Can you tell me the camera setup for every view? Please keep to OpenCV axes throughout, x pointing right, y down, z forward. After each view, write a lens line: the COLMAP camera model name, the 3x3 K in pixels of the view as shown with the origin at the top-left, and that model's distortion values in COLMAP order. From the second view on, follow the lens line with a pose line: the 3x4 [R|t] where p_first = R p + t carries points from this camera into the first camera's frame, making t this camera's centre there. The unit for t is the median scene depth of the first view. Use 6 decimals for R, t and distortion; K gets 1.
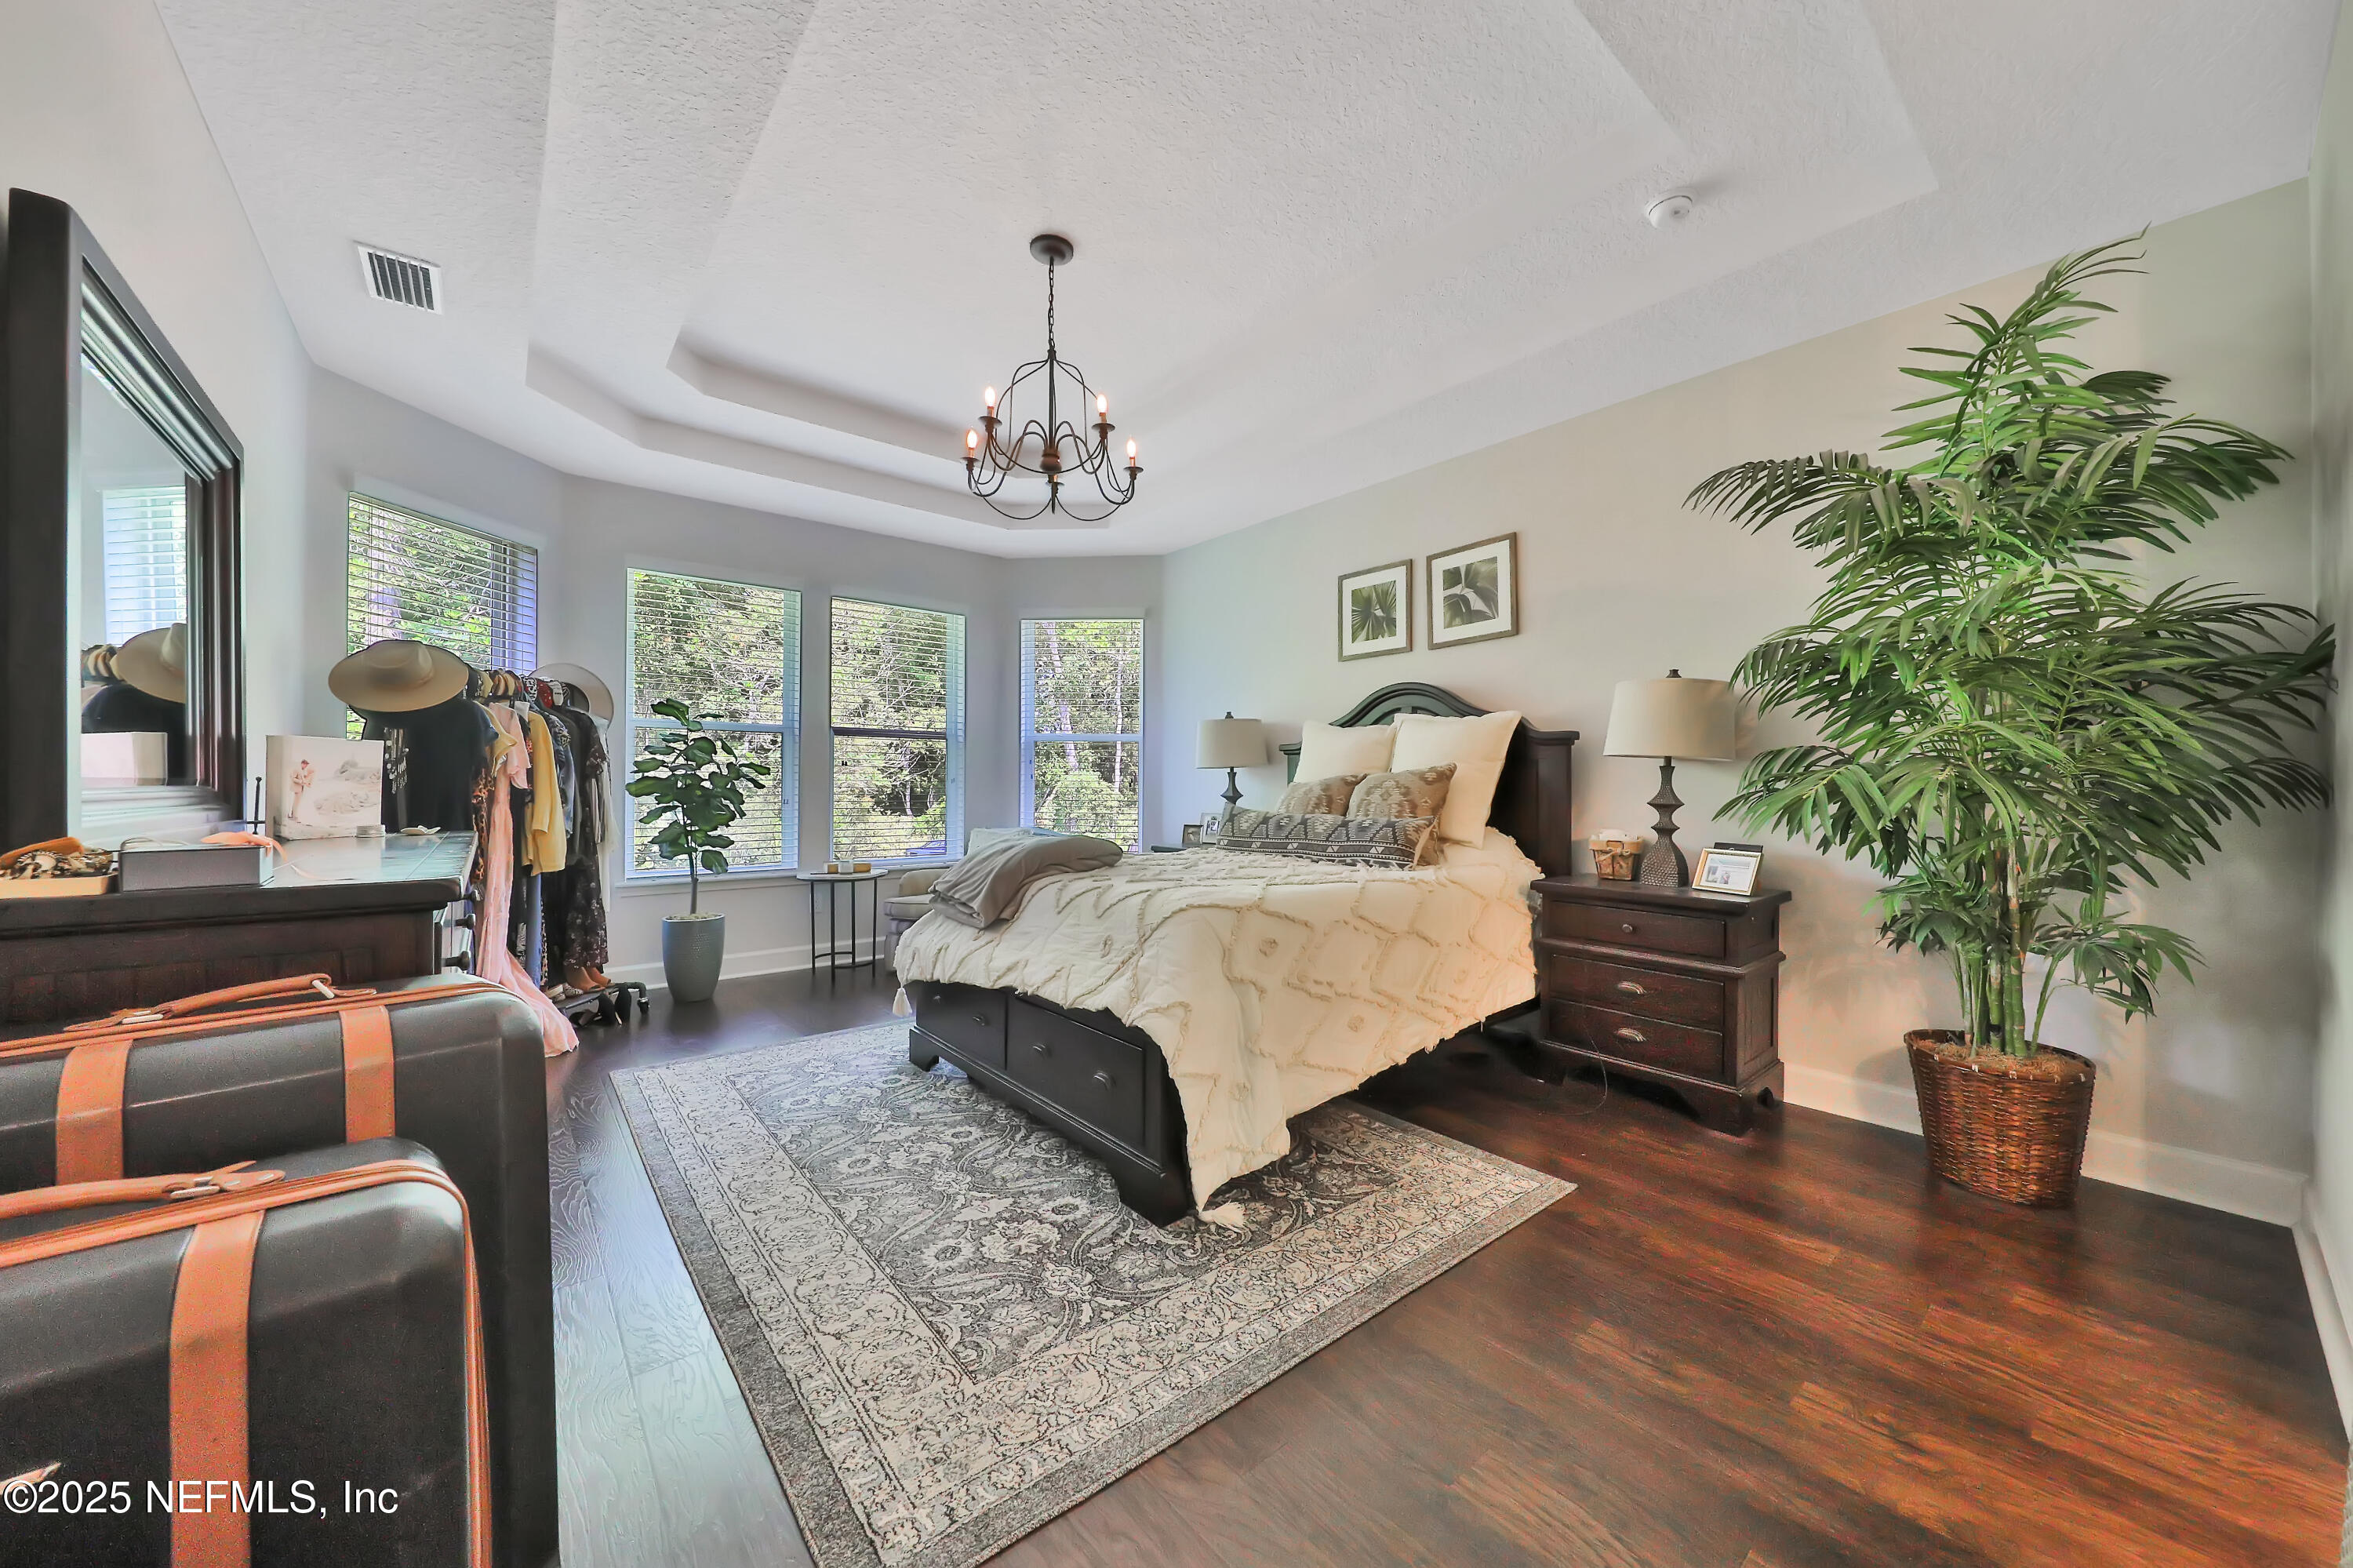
lens RADIAL K [[814.0, 0, 1193.4], [0, 814.0, 782.7], [0, 0, 1]] dist [0.046763, -0.000006]
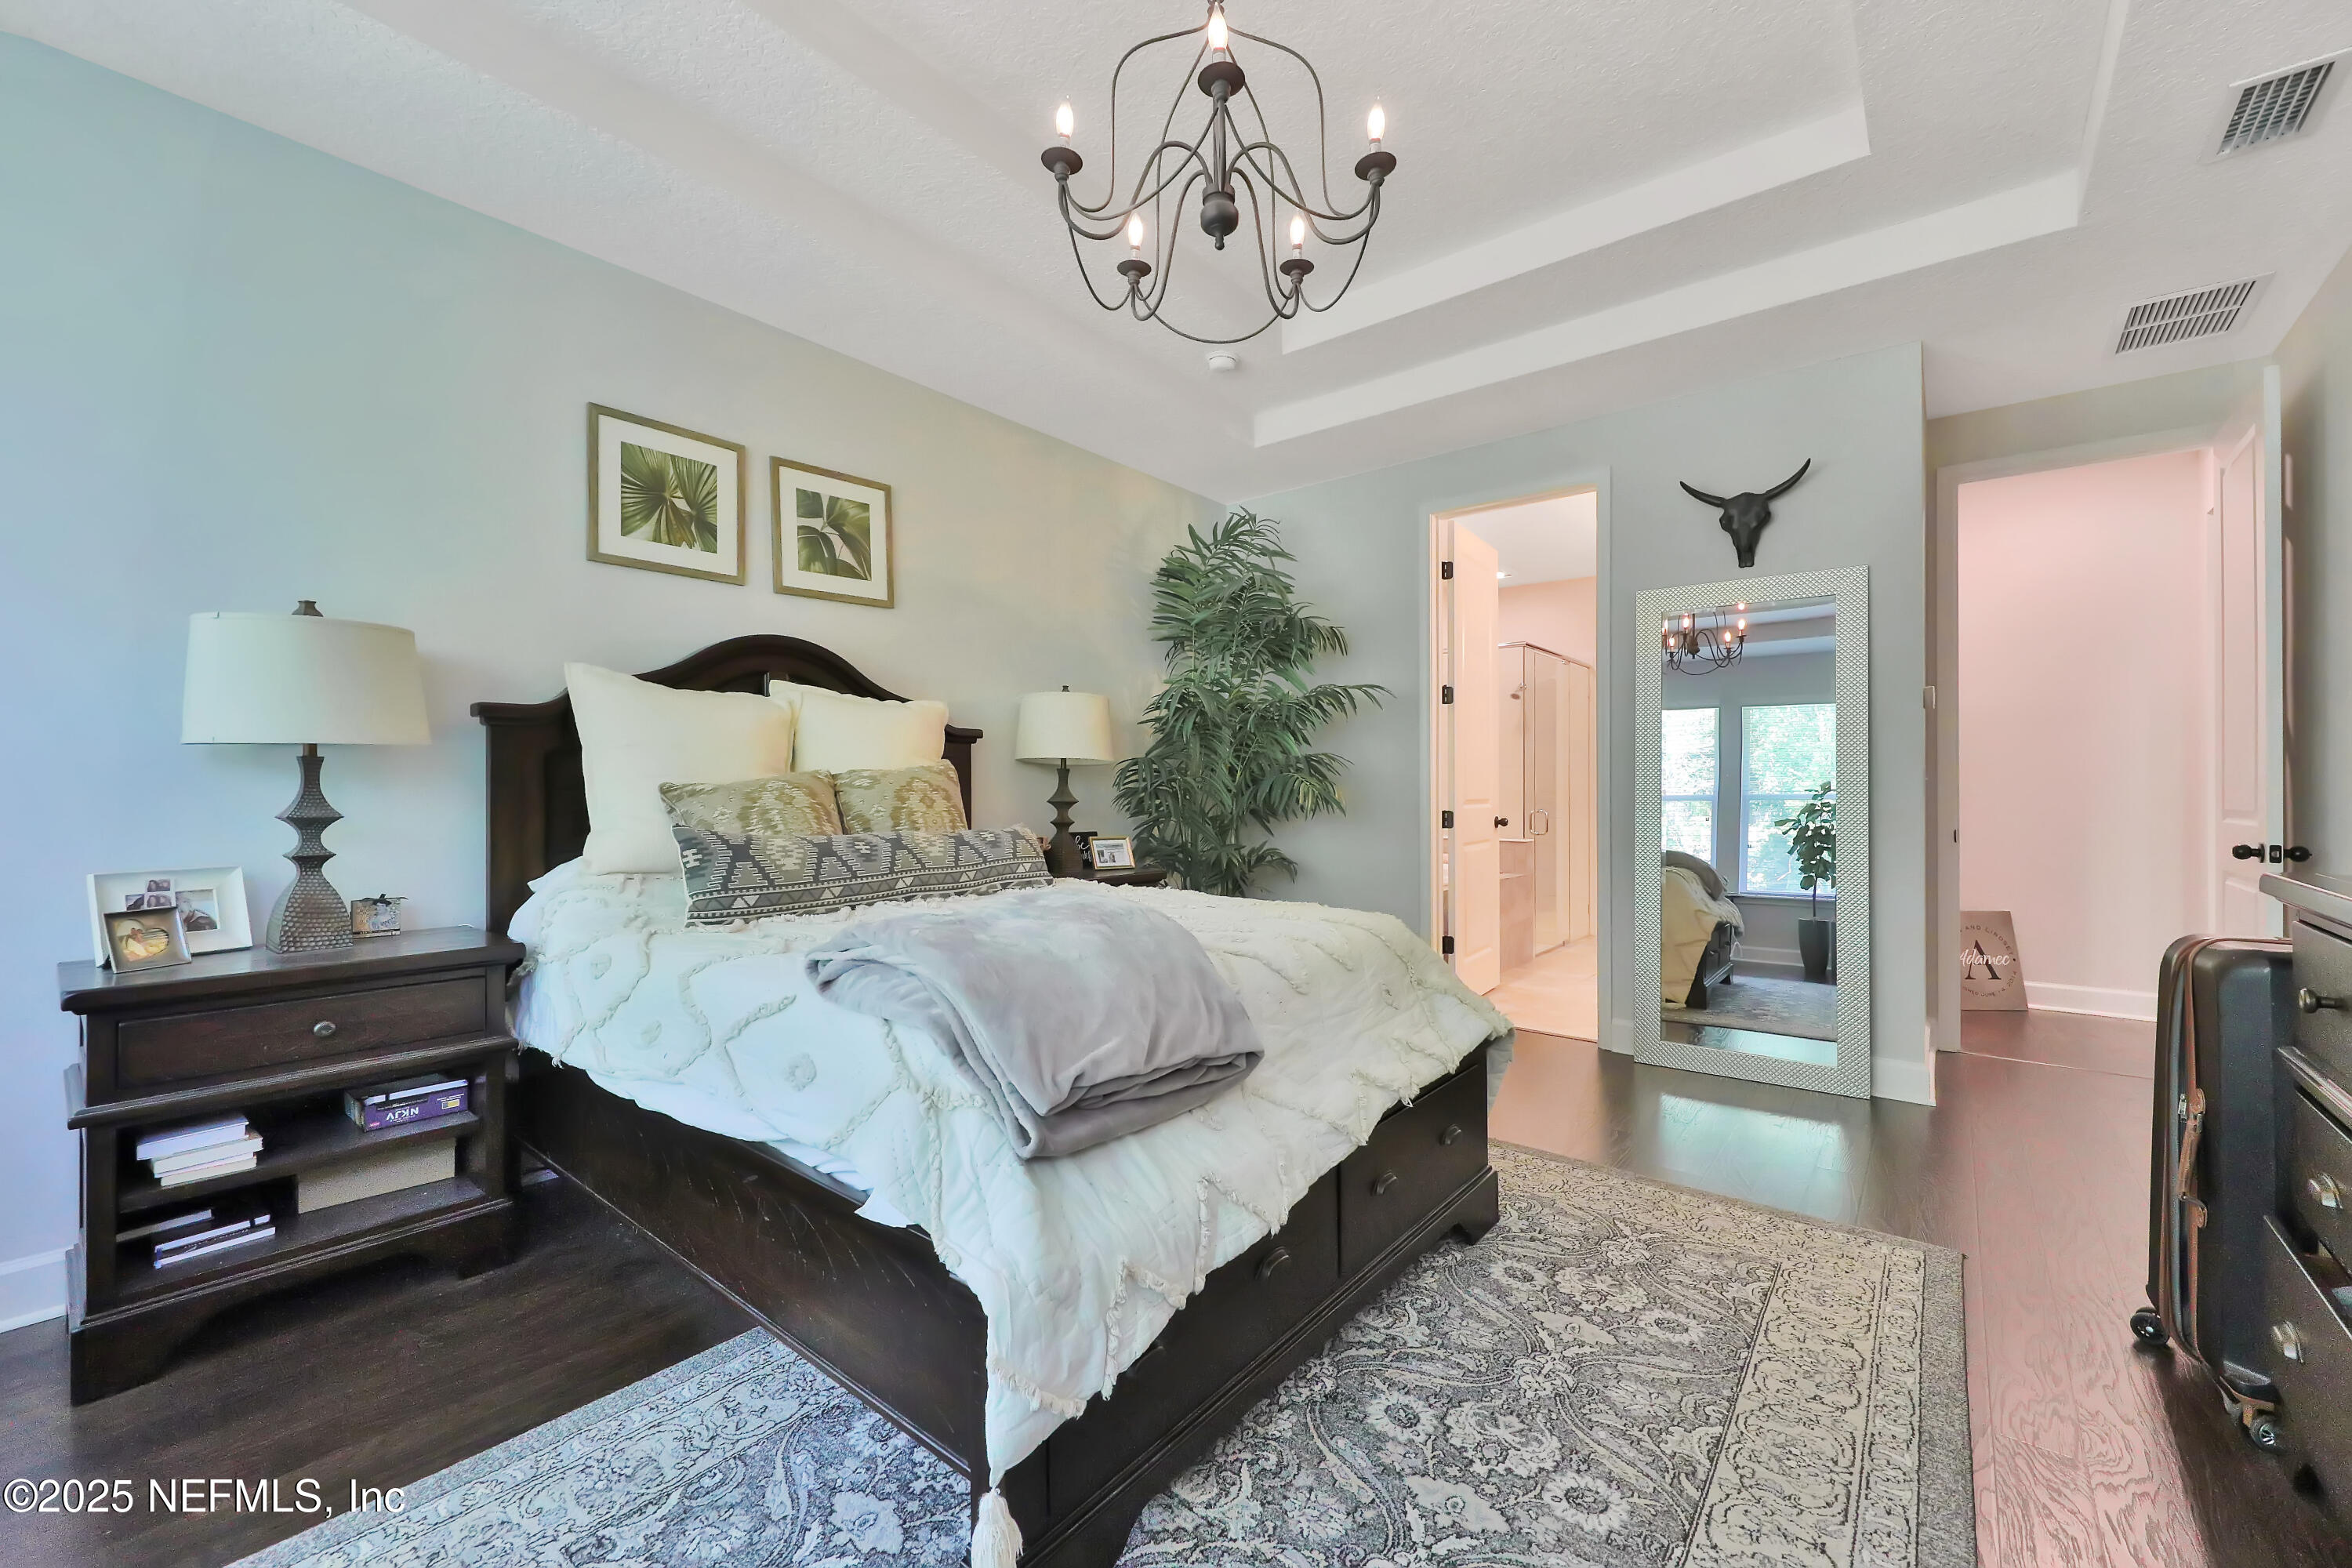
lens RADIAL K [[938.4, 0, 1191.2], [0, 938.4, 787.3], [0, 0, 1]] dist [0.006632, -0.000296]
pose [[-0.180456, -0.002624, 0.983580, -0.827526], [0.006011, 0.999975, 0.003771, 0.002890], [-0.983565, 0.006592, -0.180436, 1.182073]]
